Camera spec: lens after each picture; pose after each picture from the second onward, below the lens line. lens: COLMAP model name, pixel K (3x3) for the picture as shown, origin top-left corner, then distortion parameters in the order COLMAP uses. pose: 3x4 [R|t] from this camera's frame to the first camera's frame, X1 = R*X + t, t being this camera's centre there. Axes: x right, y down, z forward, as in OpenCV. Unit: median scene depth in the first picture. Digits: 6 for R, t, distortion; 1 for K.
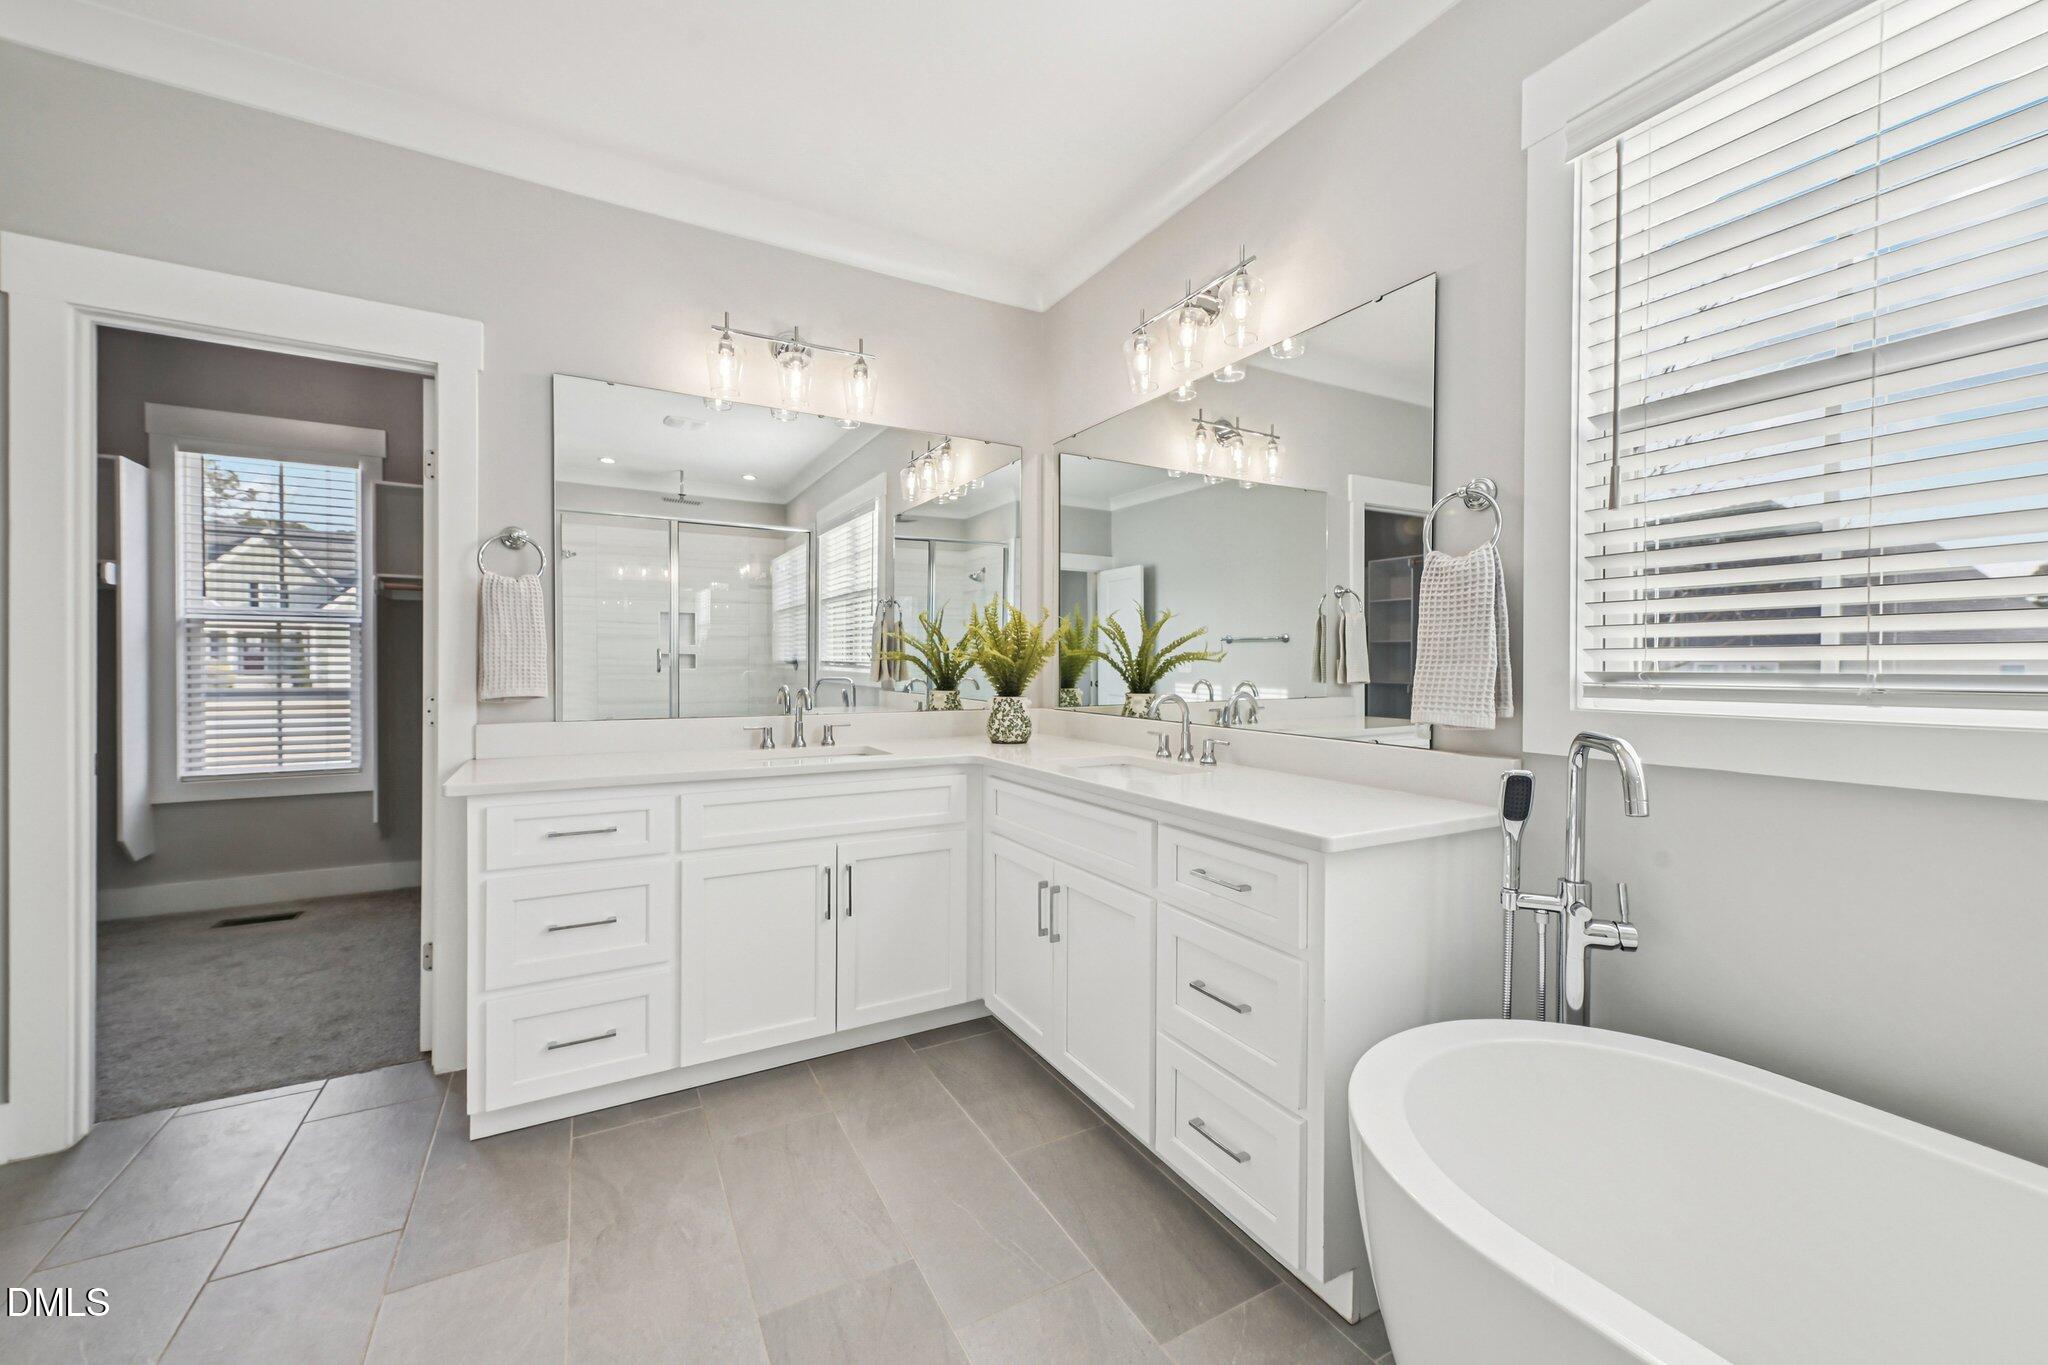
lens RADIAL K [[804.6, 0, 1053.2], [0, 804.6, 671.7], [0, 0, 1]] dist [0.001198, -0.001293]
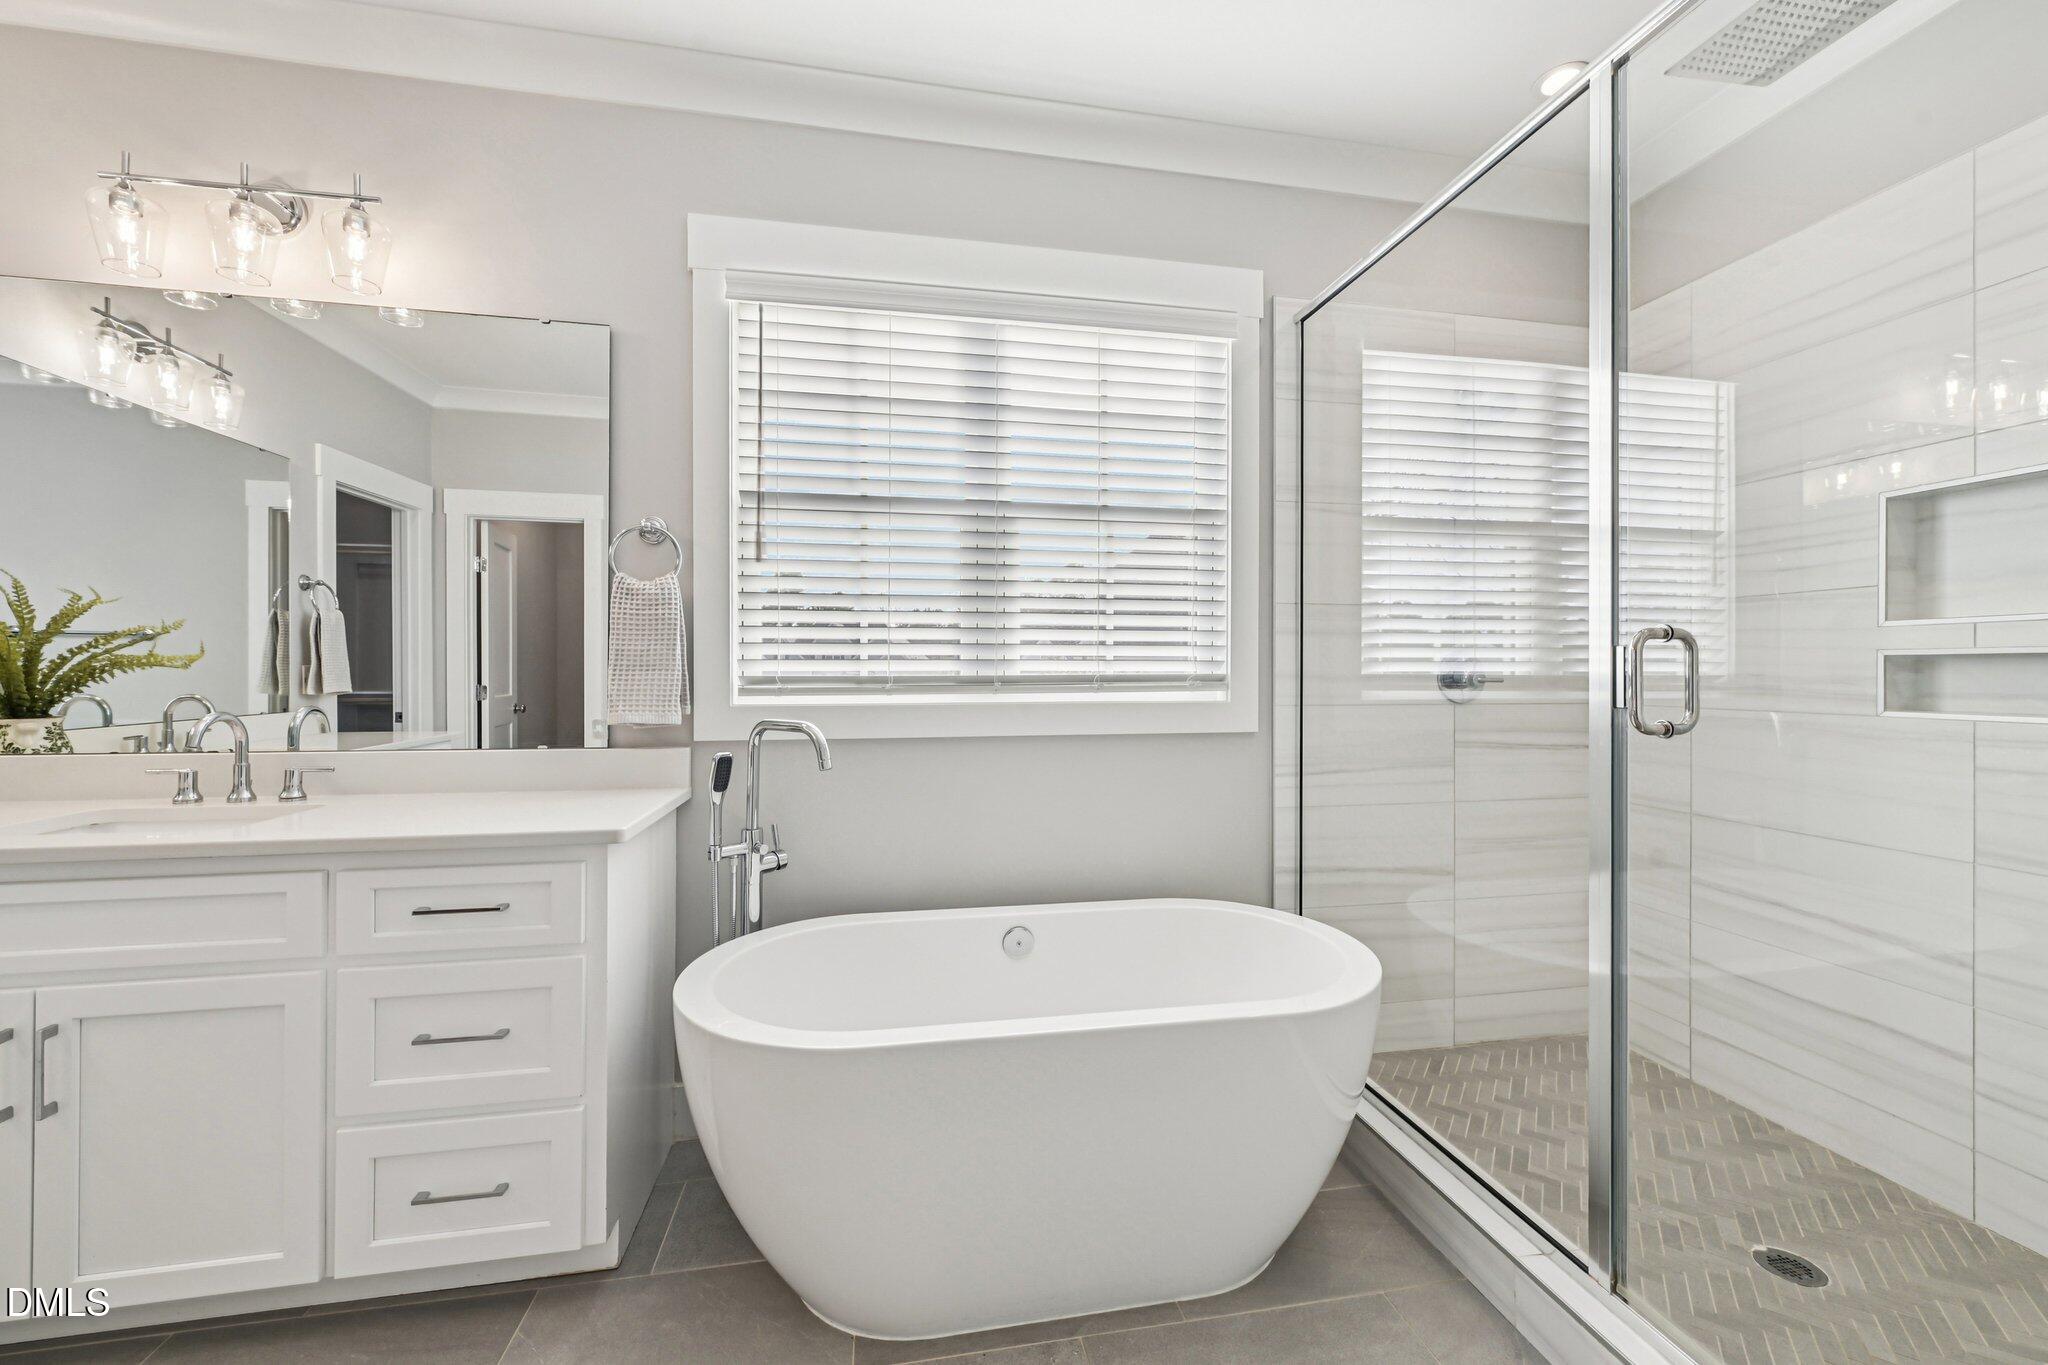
lens RADIAL K [[804.6, 0, 1029.3], [0, 804.6, 671.5], [0, 0, 1]] dist [0.001198, -0.001293]
pose [[0.318429, -0.002707, 0.947943, -0.401990], [0.008085, 0.999967, 0.000140, -0.005371], [-0.947912, 0.007619, 0.318440, 0.083150]]
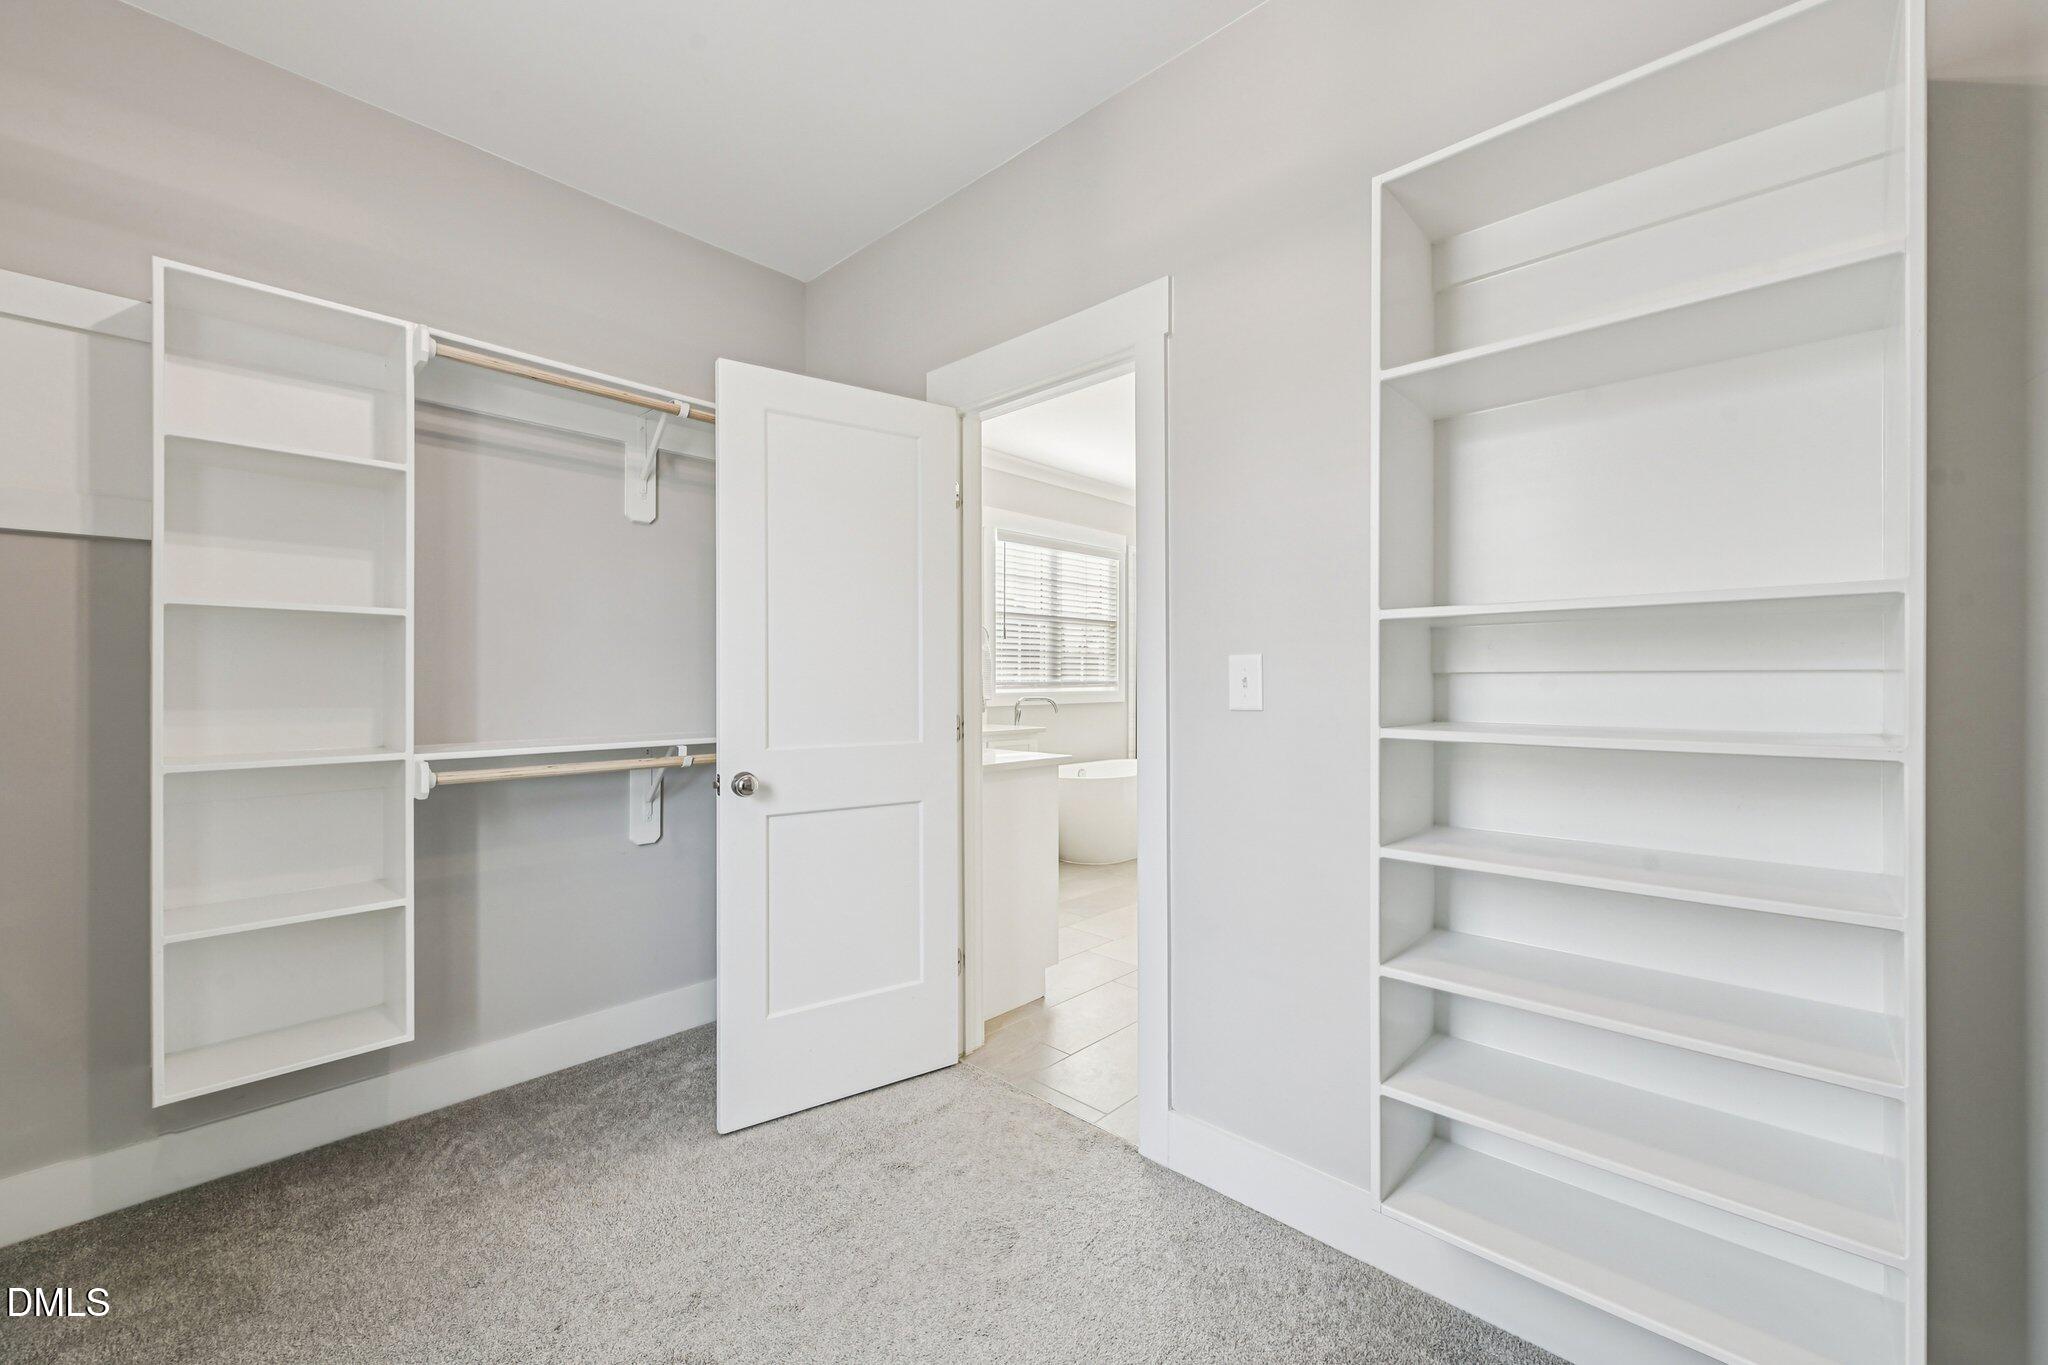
lens RADIAL K [[821.2, 0, 1028.2], [0, 821.2, 690.0], [0, 0, 1]] dist [0.000017, -0.000001]
pose [[-0.299194, -0.005089, 0.954179, -2.448079], [0.011300, 0.999897, 0.008876, 0.003816], [-0.954125, 0.013438, -0.299106, 1.671622]]
